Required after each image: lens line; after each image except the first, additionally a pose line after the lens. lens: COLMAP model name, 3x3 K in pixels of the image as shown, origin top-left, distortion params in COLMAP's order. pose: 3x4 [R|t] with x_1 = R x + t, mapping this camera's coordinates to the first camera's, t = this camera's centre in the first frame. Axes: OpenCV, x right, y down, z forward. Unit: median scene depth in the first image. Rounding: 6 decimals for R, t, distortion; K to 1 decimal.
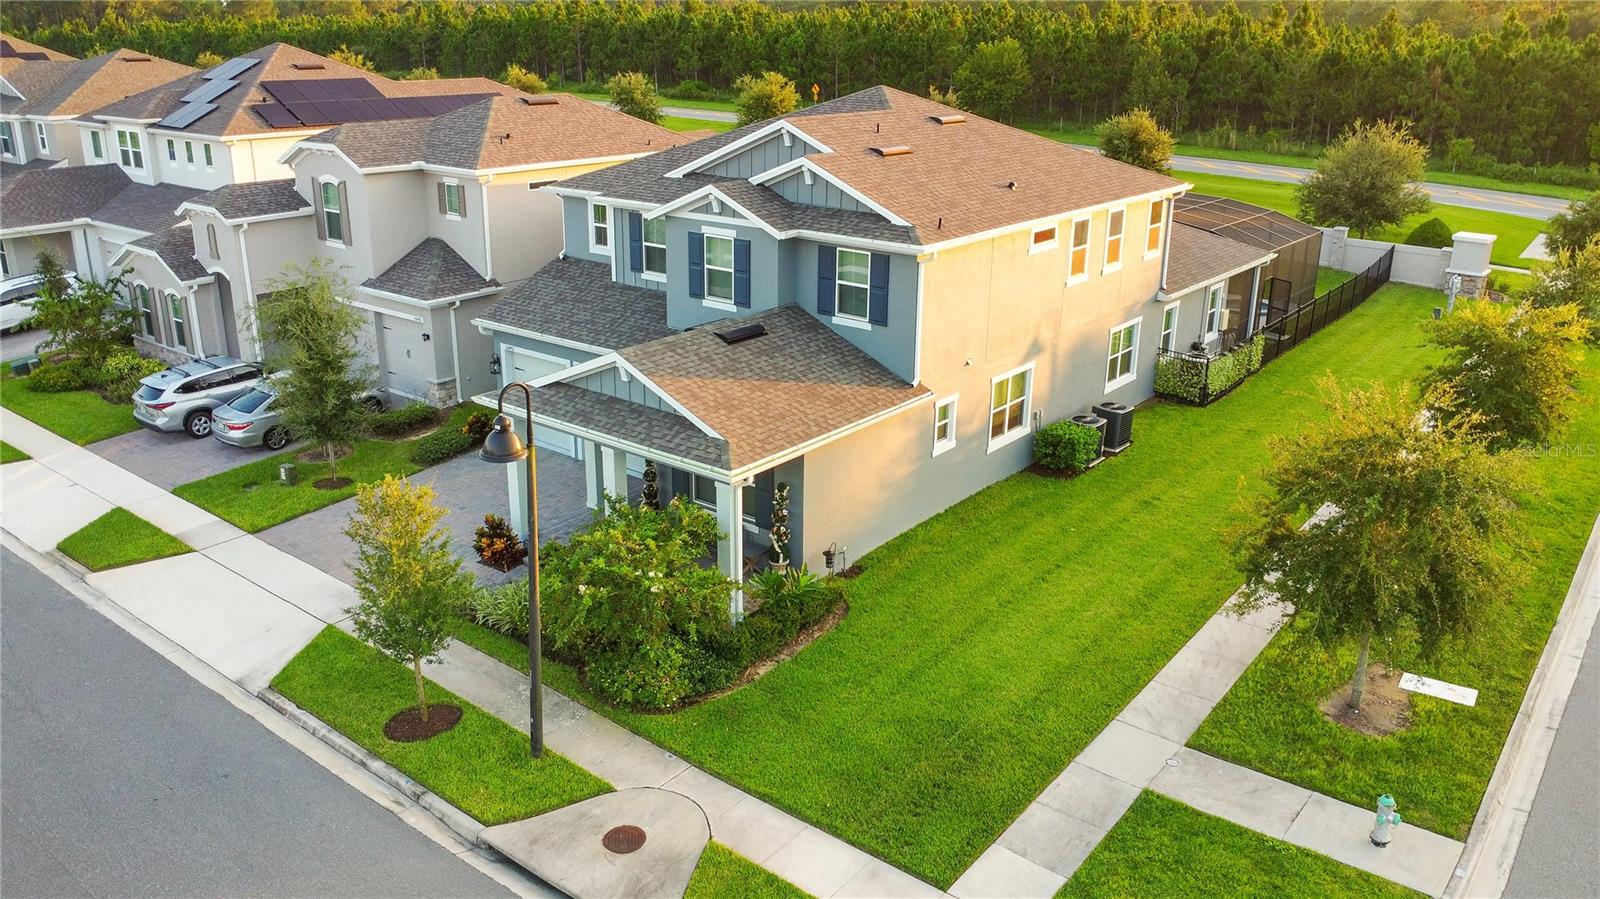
lens RADIAL K [[1183.0, 0, 800.0], [0, 1183.0, 449.5], [0, 0, 1]] dist [-0.019366, -0.006798]
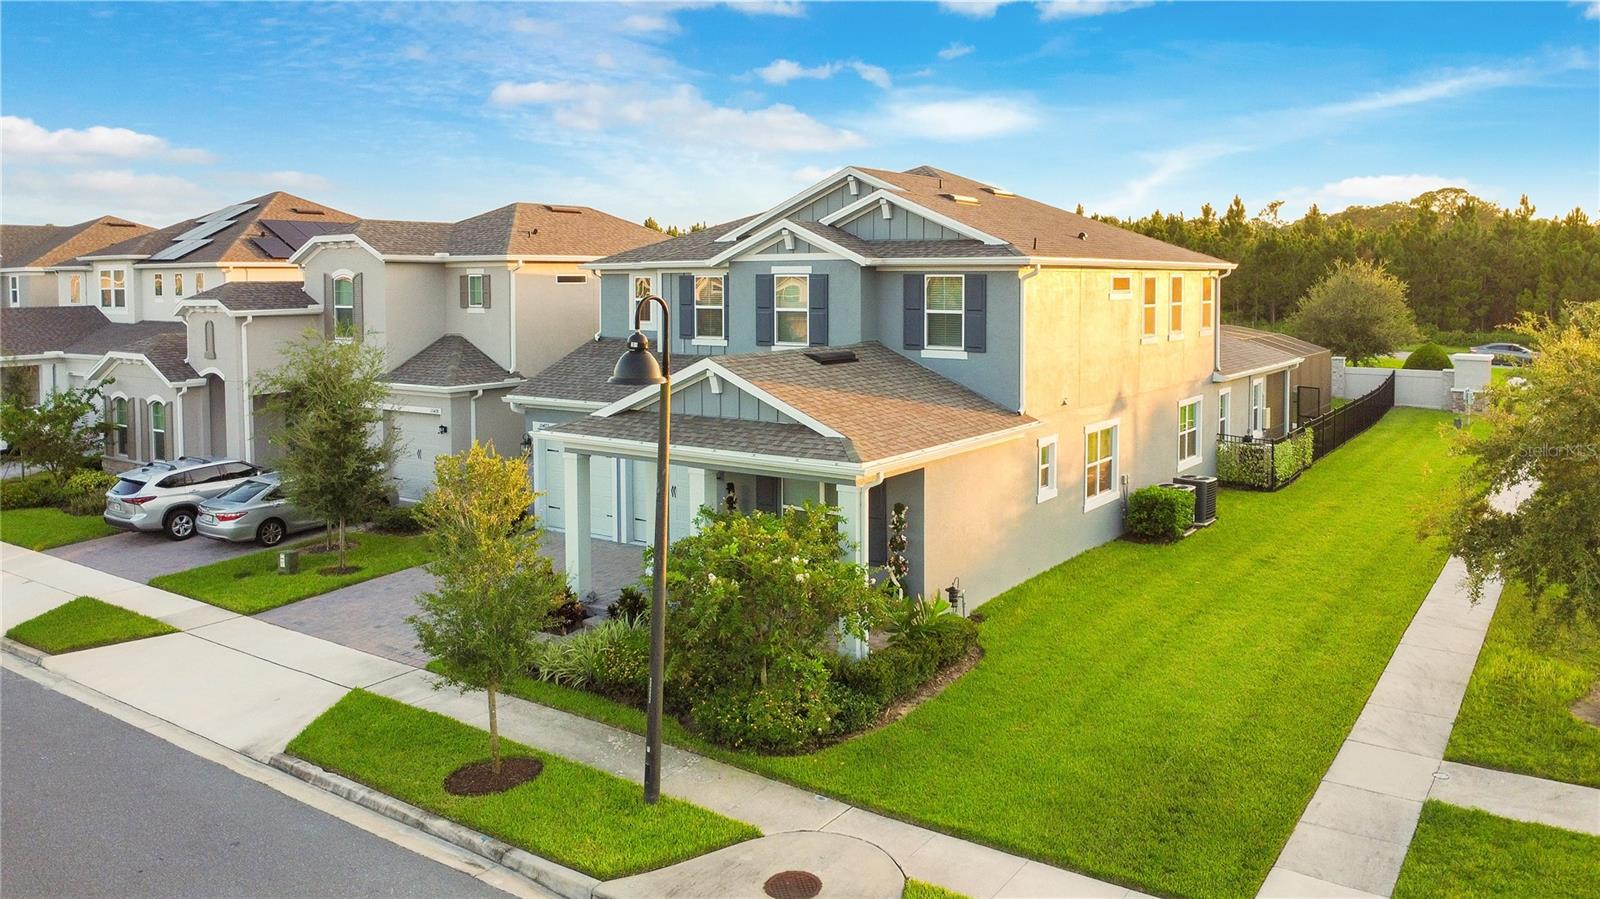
lens RADIAL K [[1169.1, 0, 809.6], [0, 1169.1, 359.5], [0, 0, 1]] dist [-0.022165, -0.003358]
pose [[0.997764, -0.018224, 0.064308, -0.112205], [0.034964, 0.962285, -0.269789, 0.130492], [-0.056966, 0.271434, 0.960770, 0.126268]]
